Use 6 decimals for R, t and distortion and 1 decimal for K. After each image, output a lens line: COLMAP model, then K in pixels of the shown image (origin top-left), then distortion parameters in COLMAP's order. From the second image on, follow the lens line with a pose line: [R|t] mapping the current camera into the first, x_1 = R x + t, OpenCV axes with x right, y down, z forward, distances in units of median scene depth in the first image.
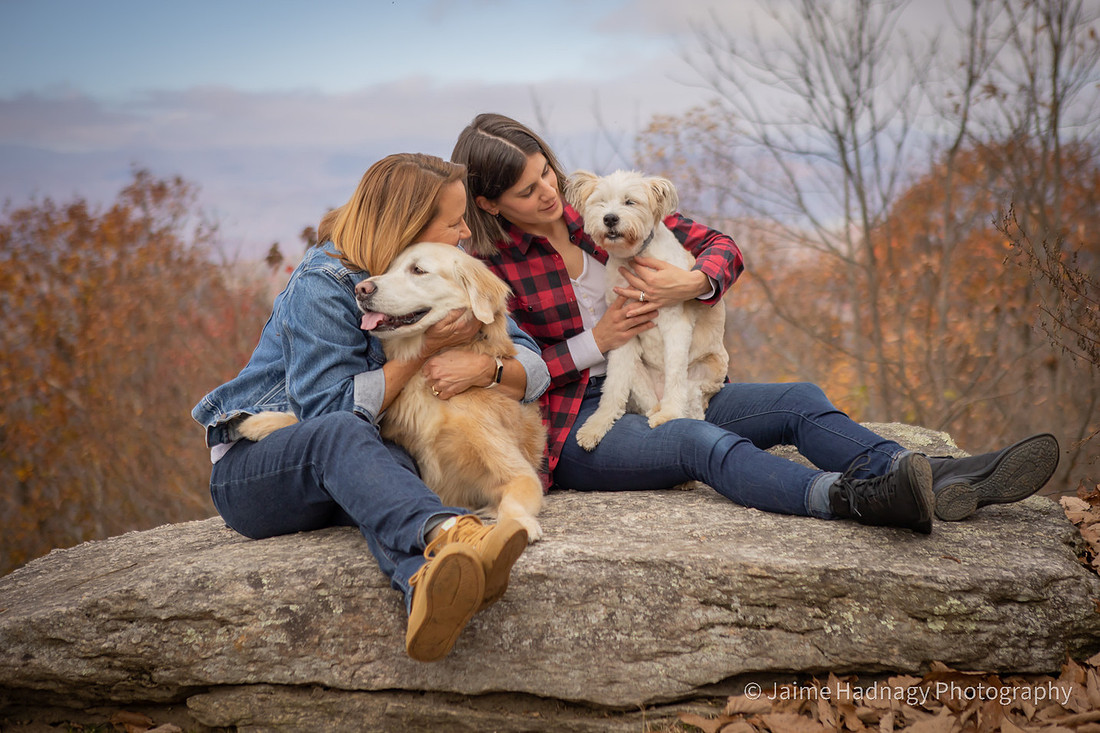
lens RADIAL K [[1991.8, 0, 598.0], [0, 1991.8, 335.8], [0, 0, 1]] dist [0.131115, -0.030648]
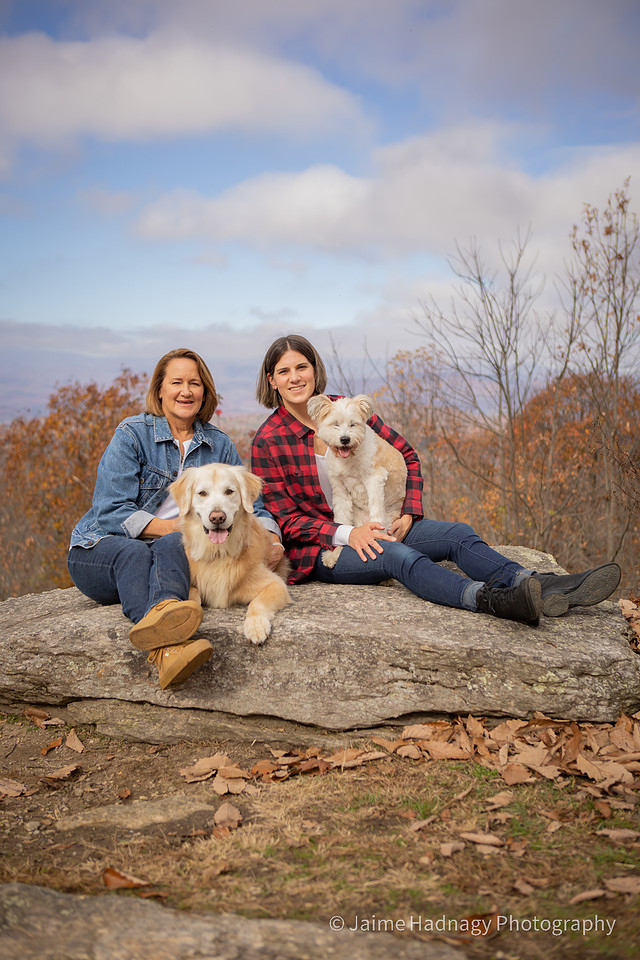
lens RADIAL K [[1059.4, 0, 320.0], [0, 1059.4, 480.0], [0, 0, 1]] dist [-0.030064, 0.016352]
pose [[0.997946, 0.049026, -0.041243, 0.023179], [-0.048449, 0.998715, 0.014858, -0.021141], [0.041918, -0.012829, 0.999039, 0.163788]]
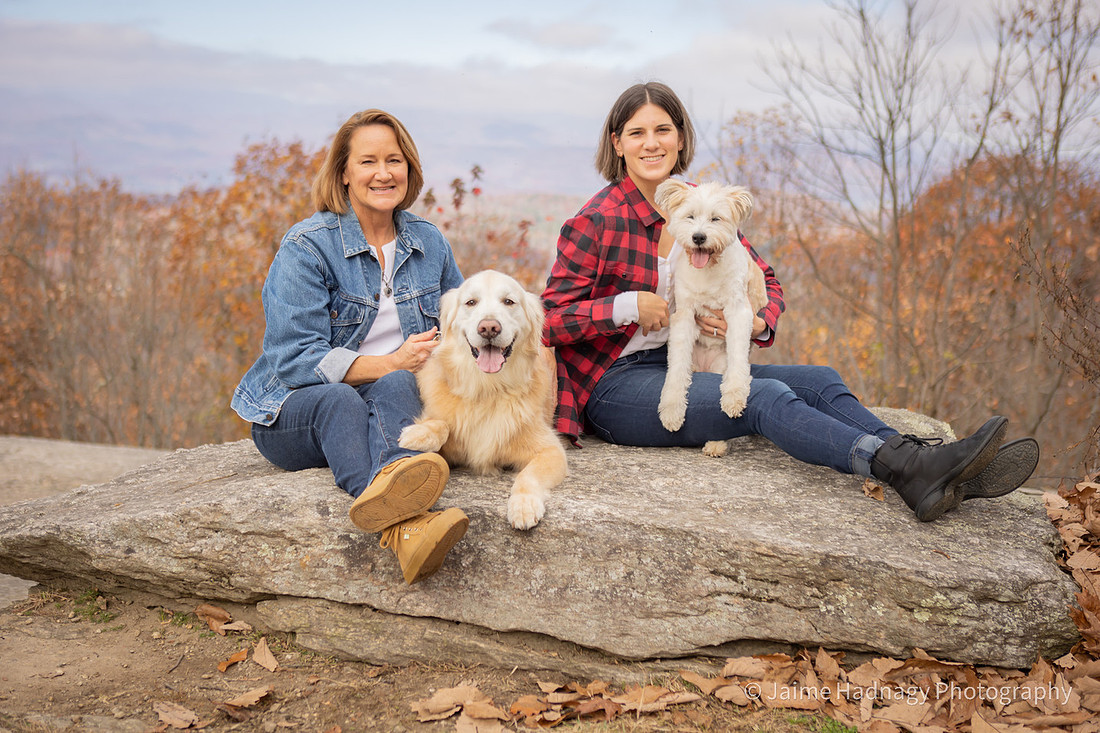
lens RADIAL K [[1518.2, 0, 550.1], [0, 1518.2, 352.5], [0, 0, 1]] dist [-0.020240, 0.122902]
pose [[0.992231, 0.095313, -0.079962, 0.018149], [-0.090805, 0.994164, 0.058244, -0.028254], [0.085047, -0.050530, 0.995095, 0.153533]]
